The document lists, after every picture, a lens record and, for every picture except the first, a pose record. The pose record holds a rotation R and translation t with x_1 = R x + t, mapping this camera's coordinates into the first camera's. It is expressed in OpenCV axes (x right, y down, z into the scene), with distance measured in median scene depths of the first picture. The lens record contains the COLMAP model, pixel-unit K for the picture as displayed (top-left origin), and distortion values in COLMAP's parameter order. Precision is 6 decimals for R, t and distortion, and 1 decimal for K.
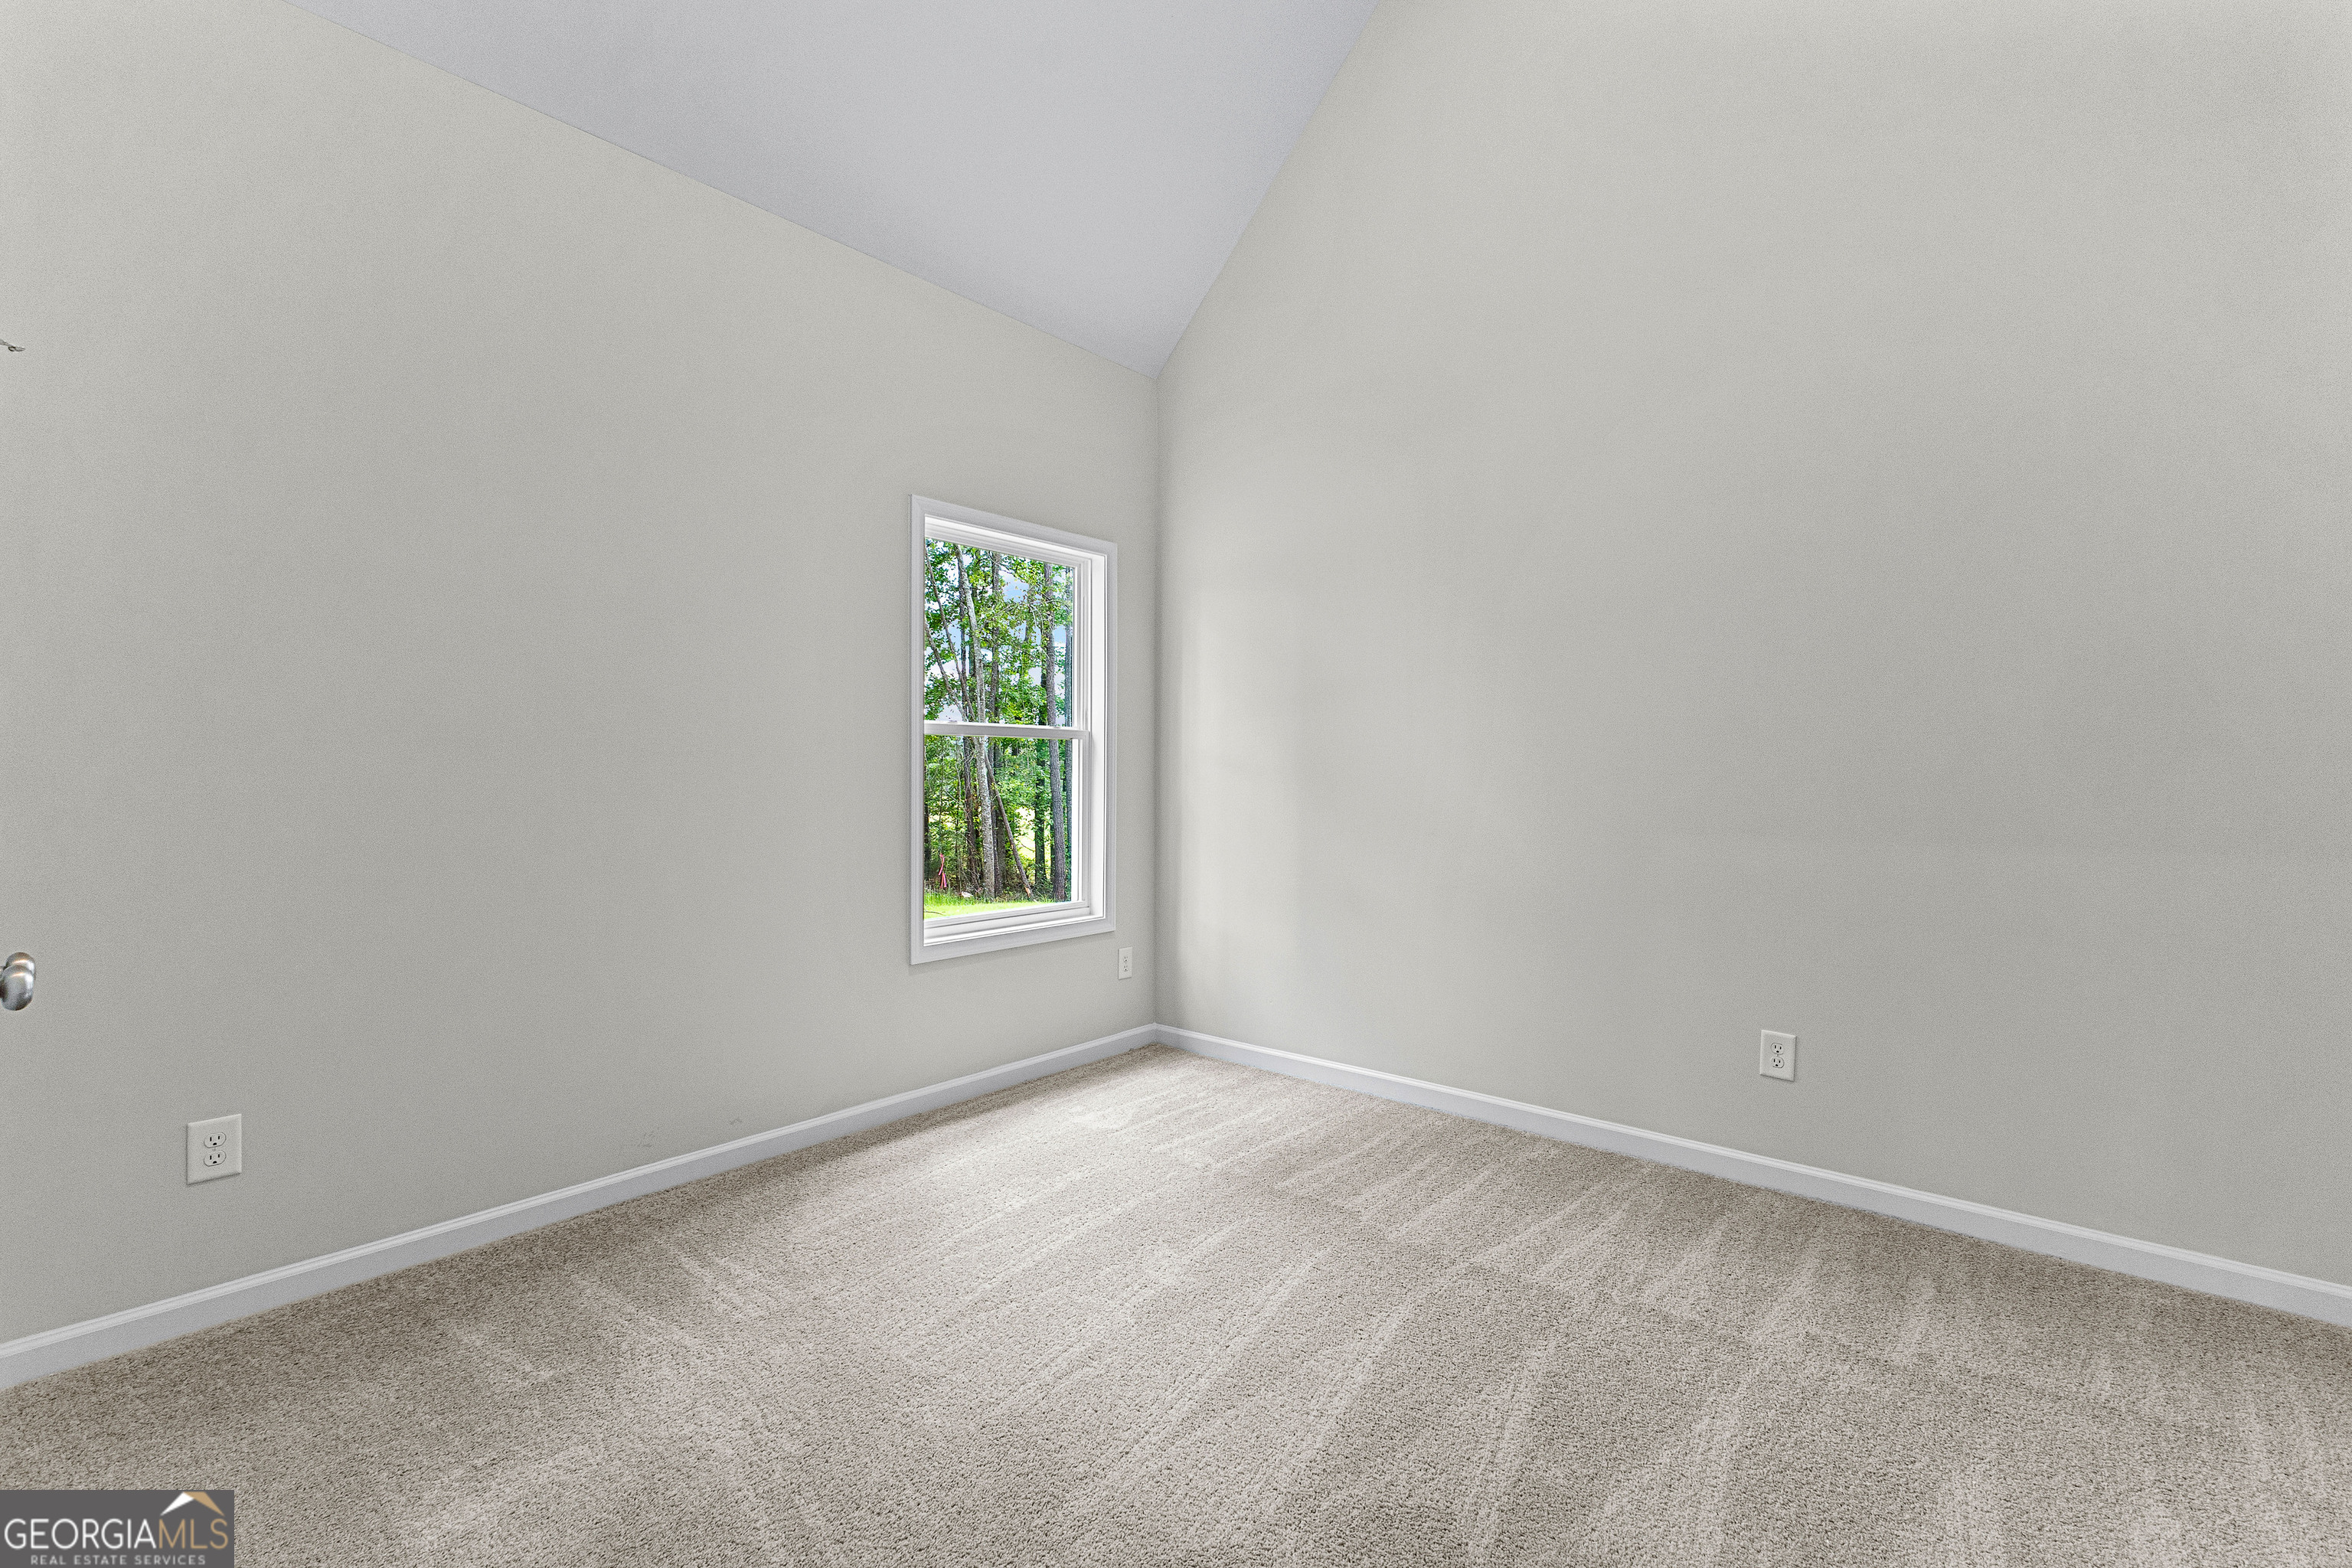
lens RADIAL K [[1010.6, 0, 1178.1], [0, 1010.6, 768.6], [0, 0, 1]] dist [0.001957, 0.000437]
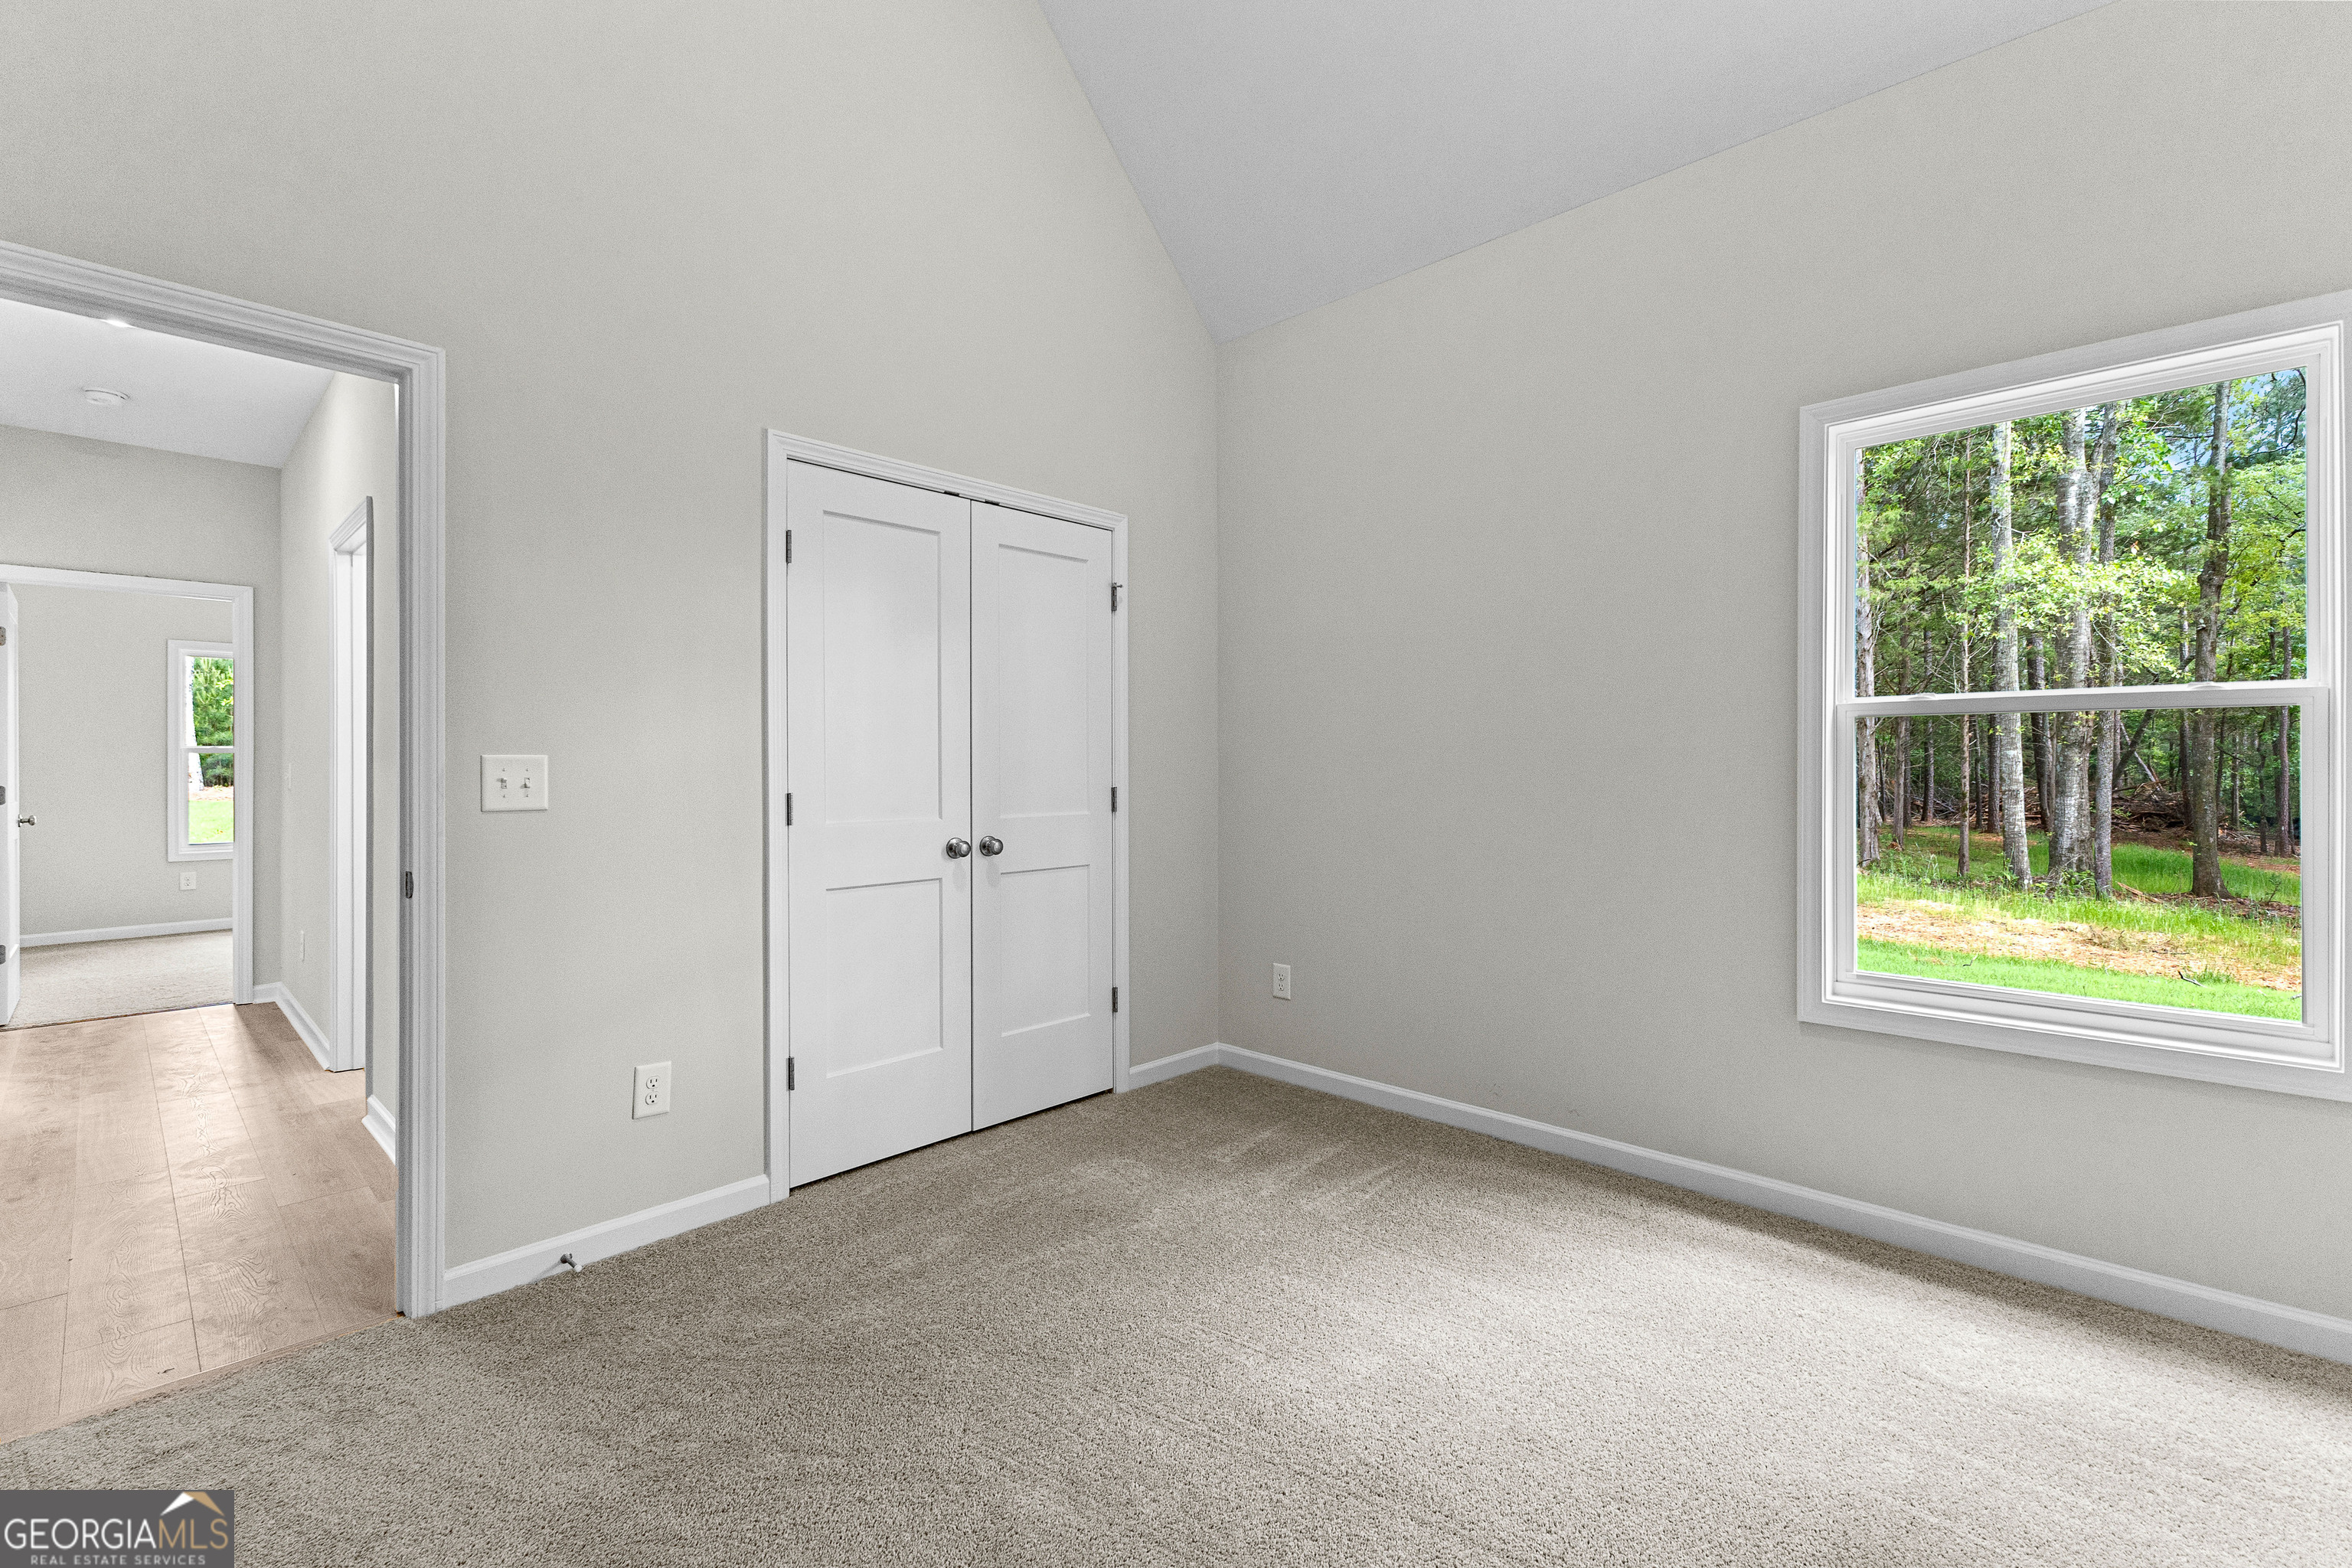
lens RADIAL K [[1010.6, 0, 1178.1], [0, 1010.6, 768.6], [0, 0, 1]] dist [0.001957, 0.000437]
pose [[-0.031183, 0.006260, -0.999494, 0.546050], [0.005002, 0.999969, 0.006107, -0.005291], [0.999501, -0.004809, -0.031214, 0.585721]]
